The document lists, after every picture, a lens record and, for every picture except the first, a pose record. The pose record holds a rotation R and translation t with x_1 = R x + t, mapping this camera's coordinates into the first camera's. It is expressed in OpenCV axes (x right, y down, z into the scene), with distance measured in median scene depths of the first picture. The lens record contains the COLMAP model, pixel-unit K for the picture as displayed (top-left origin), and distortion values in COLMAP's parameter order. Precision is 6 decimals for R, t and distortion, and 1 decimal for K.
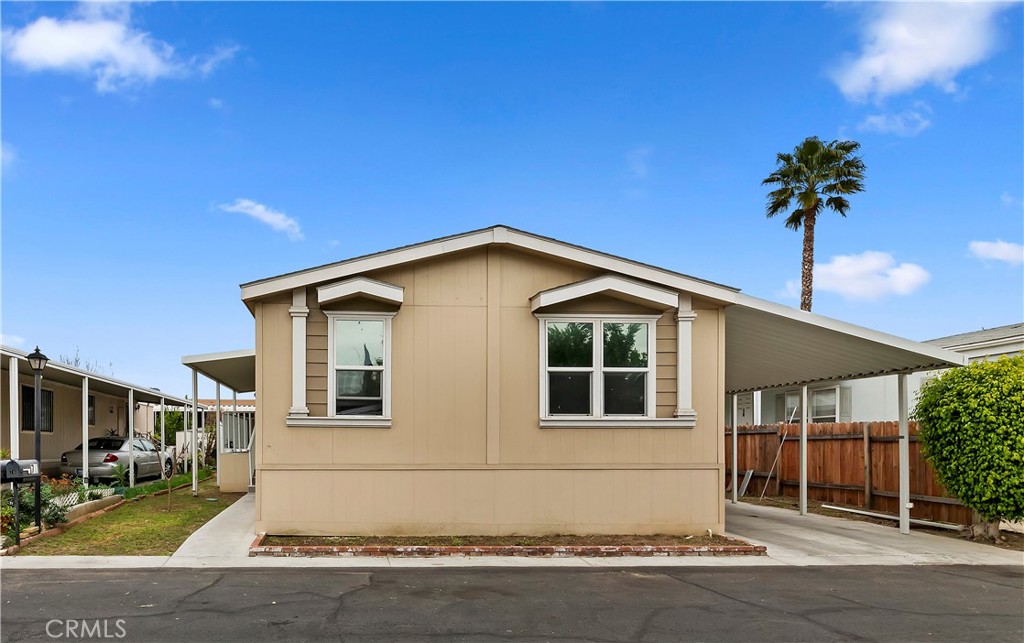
lens RADIAL K [[566.7, 0, 368.2], [0, 566.7, 454.8], [0, 0, 1]] dist [0.000251, 0.000052]
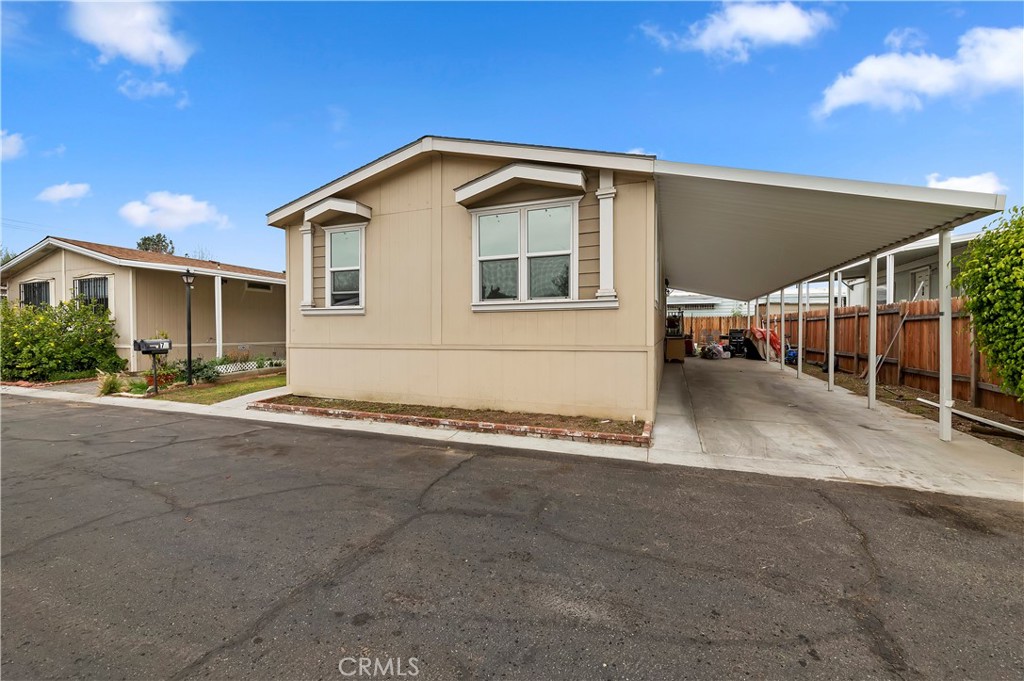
lens RADIAL K [[422.3, 0, 519.3], [0, 422.3, 344.3], [0, 0, 1]] dist [-0.001310, 0.000091]
pose [[0.915791, 0.006663, -0.401600, 0.724747], [-0.001842, 0.999922, 0.012390, 0.004588], [0.401651, -0.010607, 0.915731, 0.280161]]
